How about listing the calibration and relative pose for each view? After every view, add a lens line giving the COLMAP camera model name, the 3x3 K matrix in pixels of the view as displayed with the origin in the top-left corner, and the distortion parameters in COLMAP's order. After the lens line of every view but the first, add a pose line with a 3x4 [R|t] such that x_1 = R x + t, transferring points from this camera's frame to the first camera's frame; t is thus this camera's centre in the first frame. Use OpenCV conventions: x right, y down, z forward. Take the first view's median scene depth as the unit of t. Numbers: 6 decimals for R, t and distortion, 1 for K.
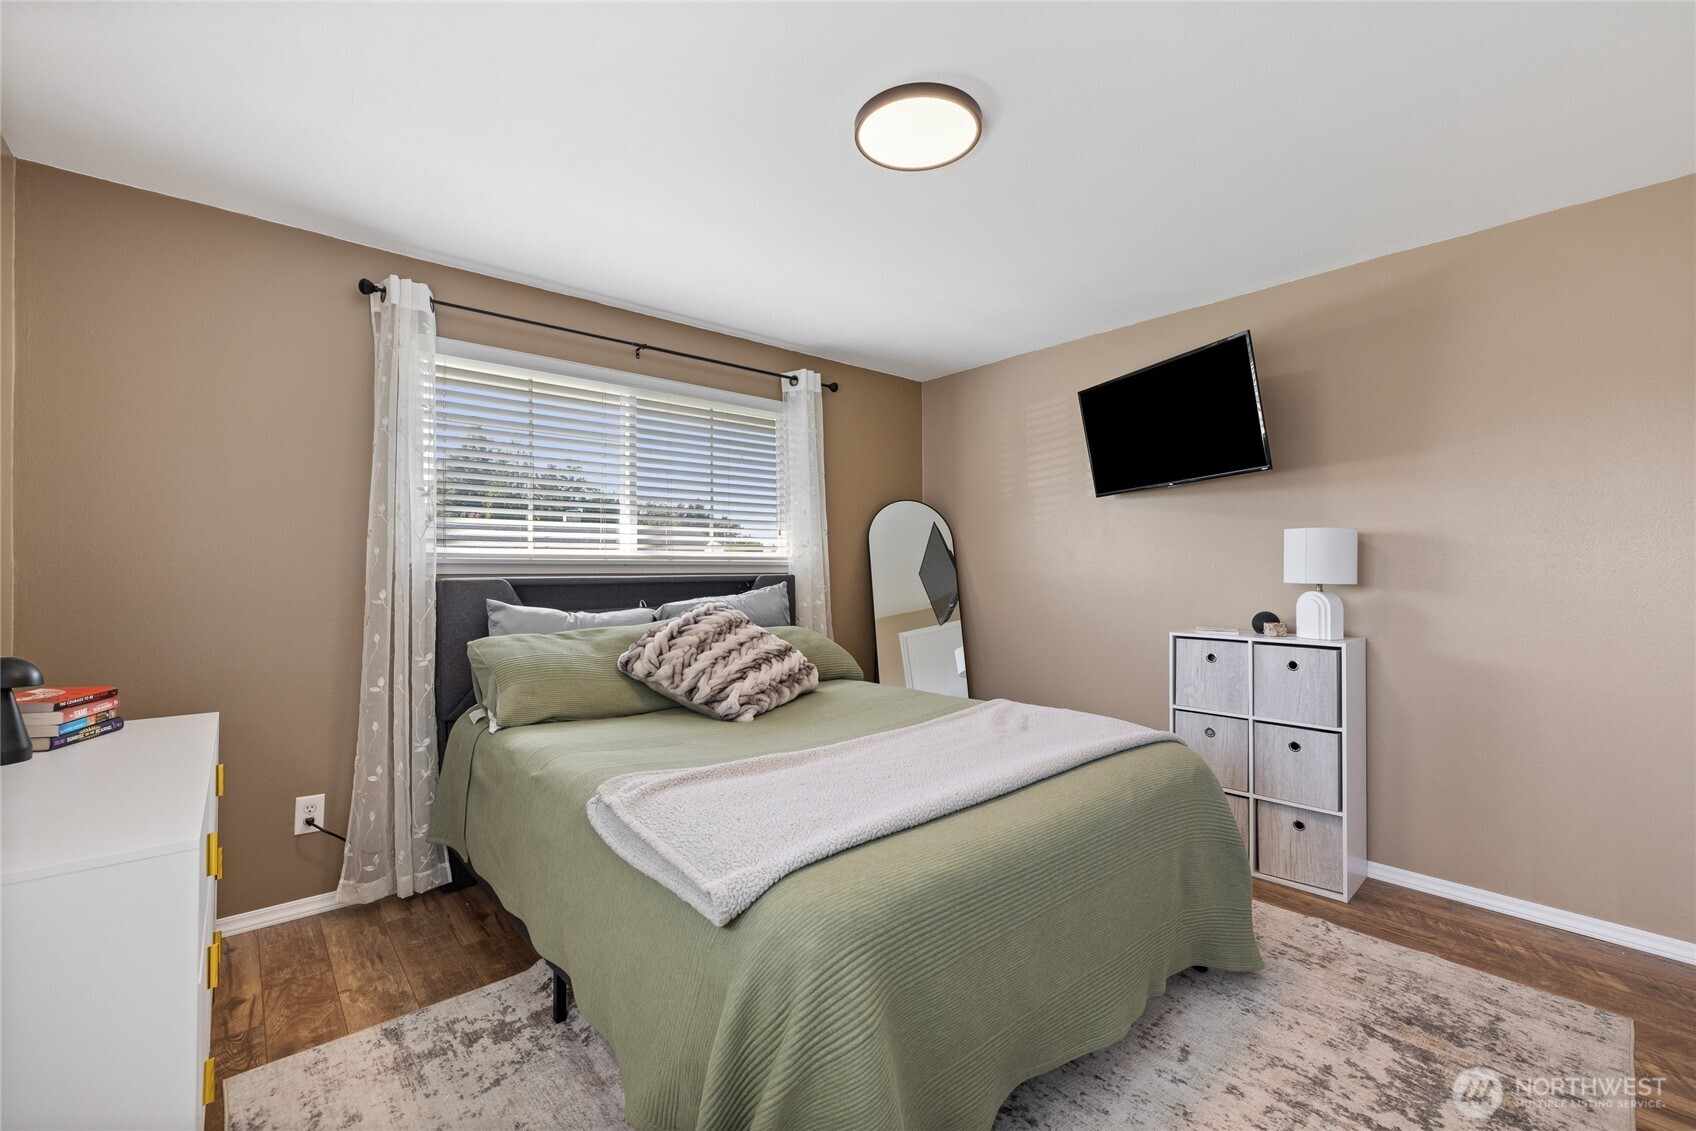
lens RADIAL K [[711.9, 0, 838.9], [0, 711.9, 559.0], [0, 0, 1]] dist [-0.000623, 0.000174]
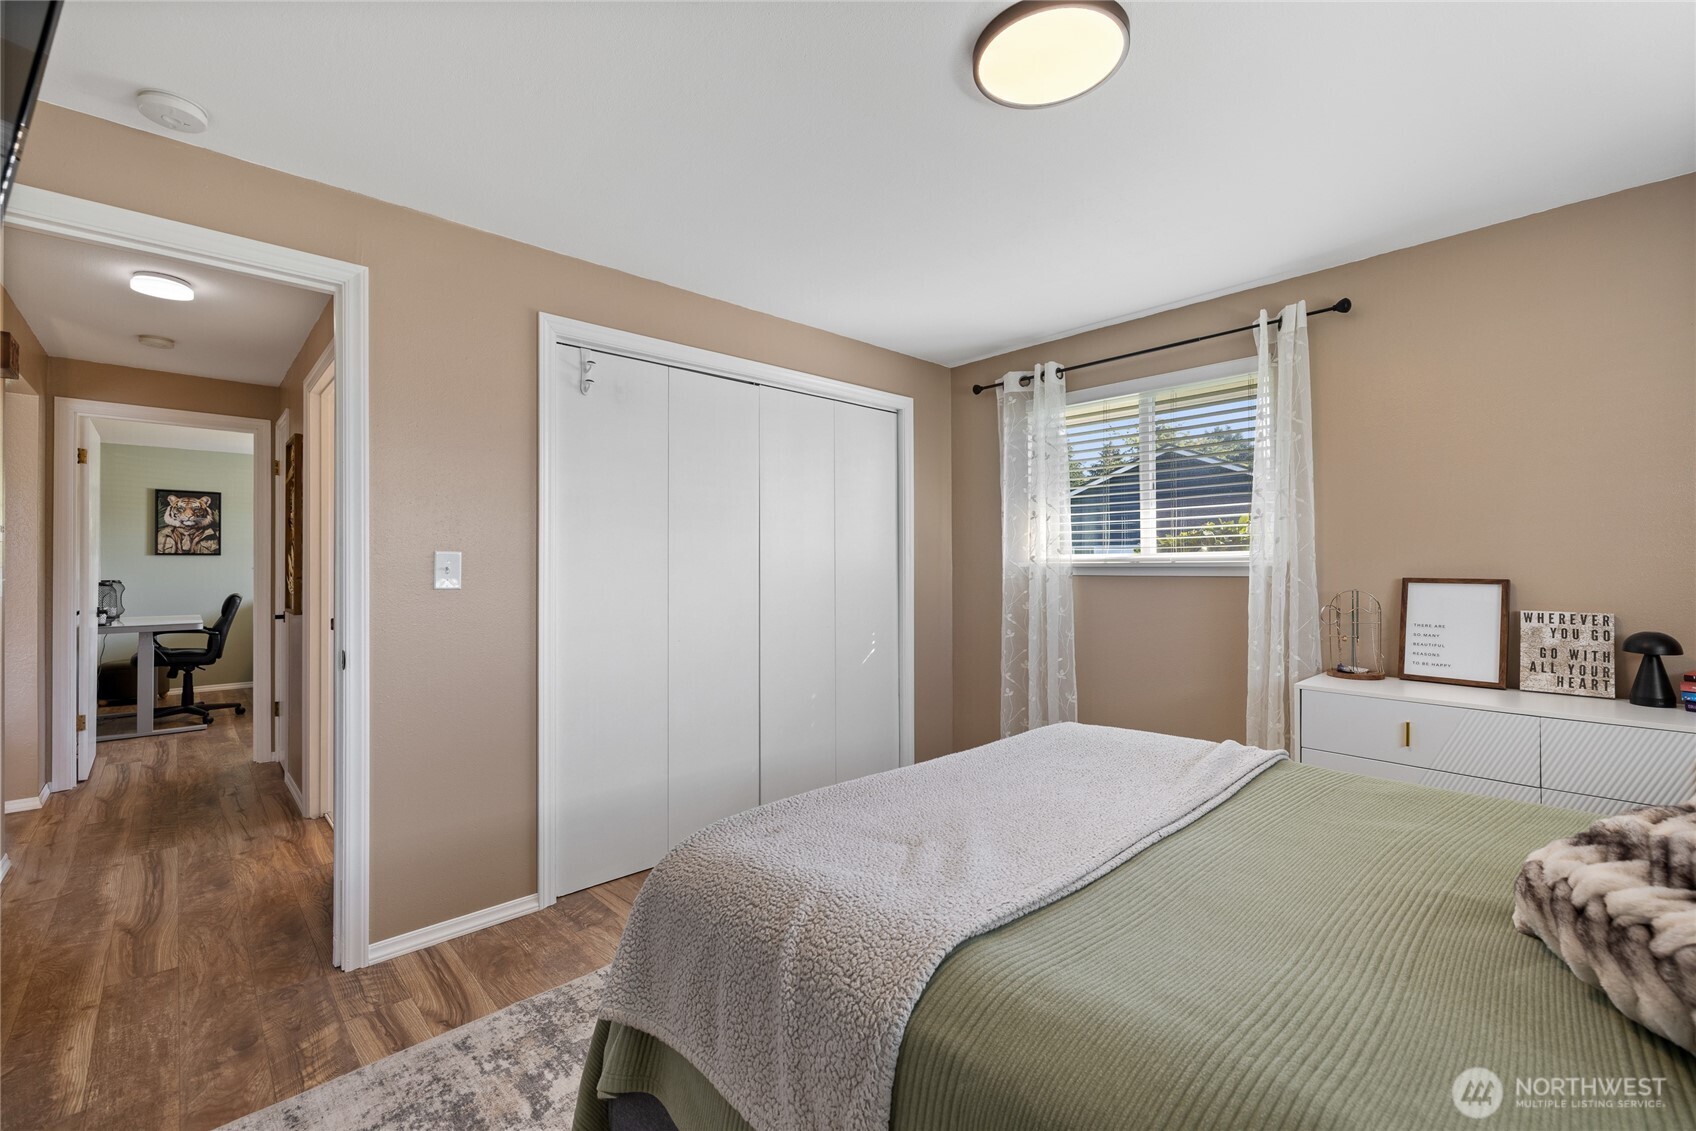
lens RADIAL K [[713.6, 0, 847.6], [0, 713.6, 558.7], [0, 0, 1]] dist [0.002440, 0.000563]
pose [[-0.998925, 0.005182, -0.046063, 0.265494], [0.006114, 0.999779, -0.020126, 0.005791], [0.045949, -0.020386, -0.998736, 1.237096]]
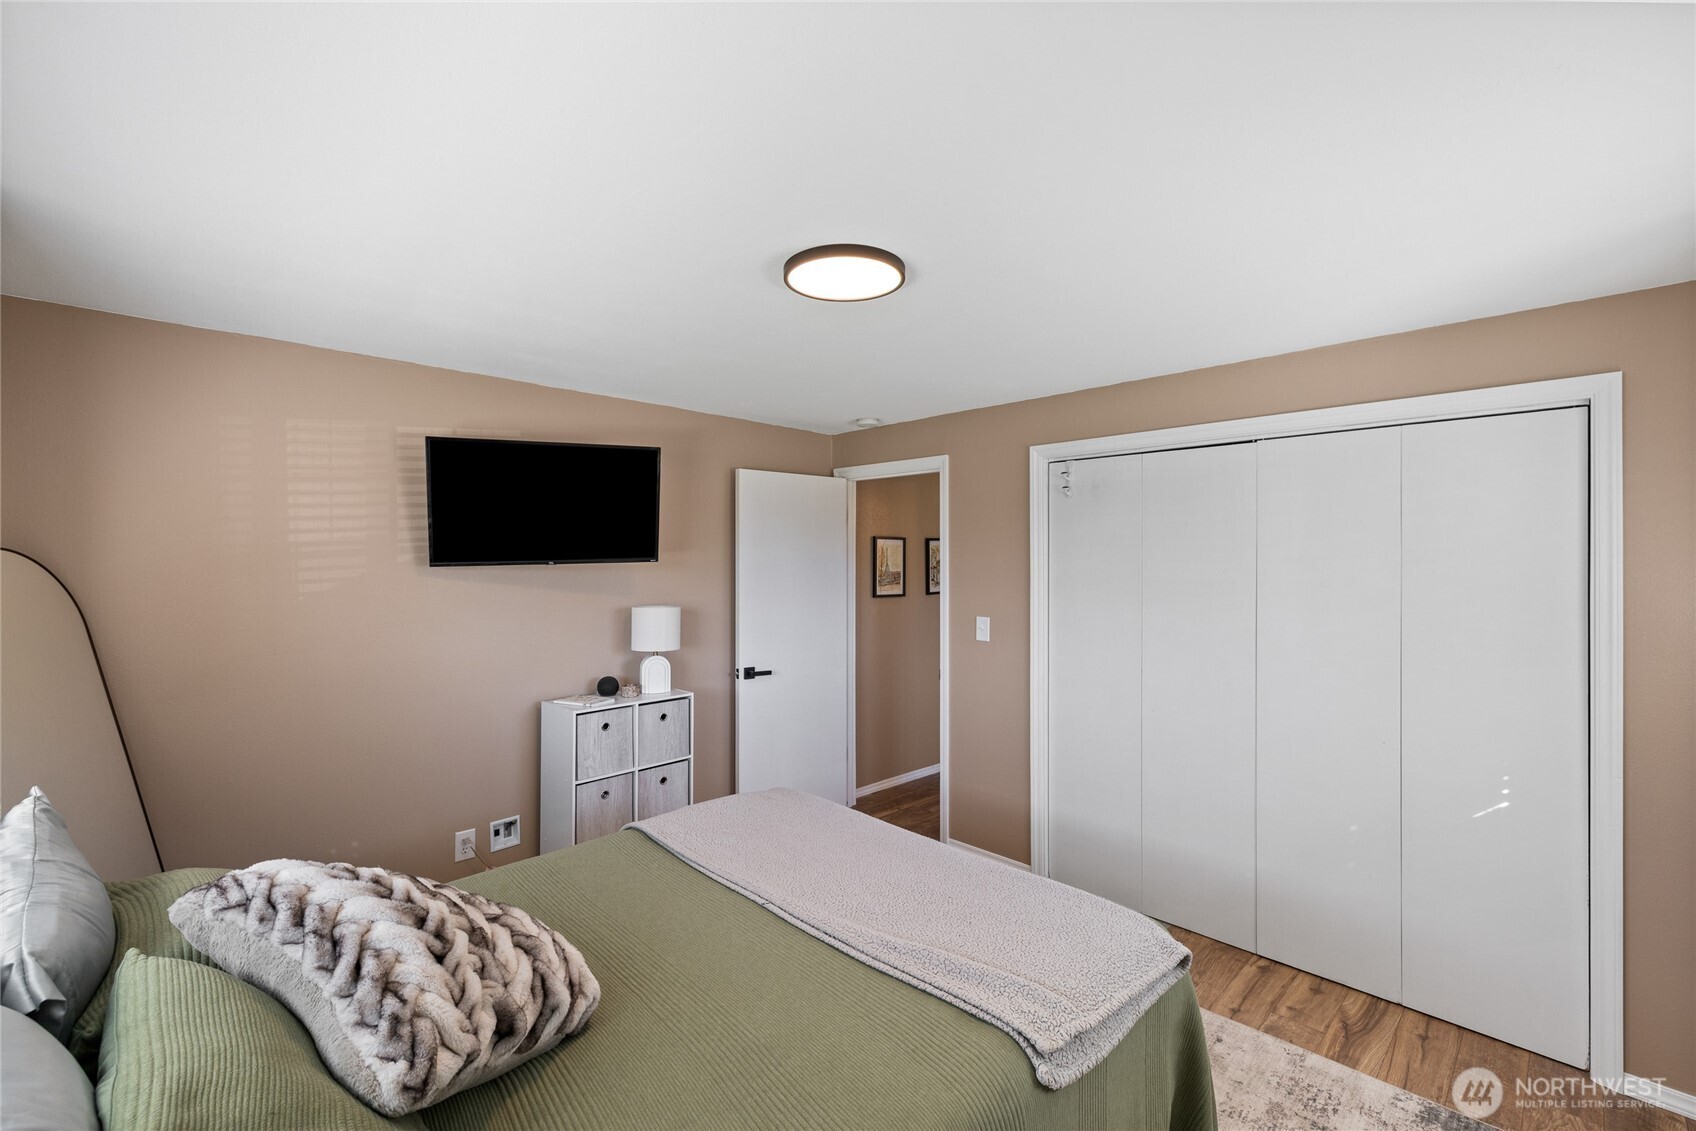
lens RADIAL K [[713.6, 0, 847.6], [0, 713.6, 558.7], [0, 0, 1]] dist [0.002440, 0.000563]
pose [[-0.080824, 0.007486, 0.996700, -0.622307], [-0.013235, 0.999876, -0.008583, -0.118884], [-0.996641, -0.013885, -0.080715, 0.732267]]
